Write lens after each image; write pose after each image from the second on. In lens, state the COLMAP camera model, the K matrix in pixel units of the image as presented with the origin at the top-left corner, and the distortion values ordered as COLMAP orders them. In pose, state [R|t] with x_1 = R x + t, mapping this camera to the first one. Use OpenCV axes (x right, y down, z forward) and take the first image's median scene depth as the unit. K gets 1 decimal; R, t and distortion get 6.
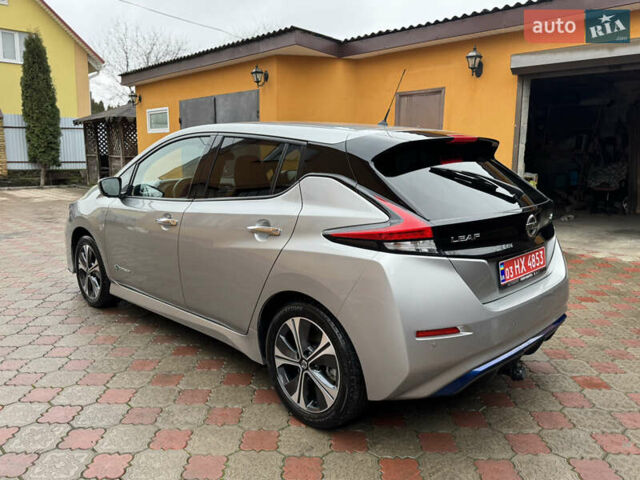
lens RADIAL K [[525.7, 0, 319.4], [0, 525.7, 238.3], [0, 0, 1]] dist [0.075637, -0.010070]
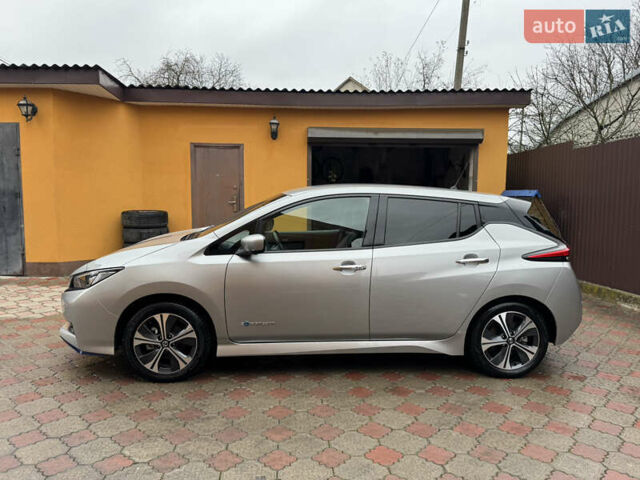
lens RADIAL K [[525.7, 0, 318.4], [0, 525.7, 240.9], [0, 0, 1]] dist [0.075637, -0.010070]
pose [[0.642428, -0.074610, 0.762705, -1.160161], [0.120027, 0.992763, -0.003984, -0.090155], [-0.756888, 0.094105, 0.646734, 0.267171]]
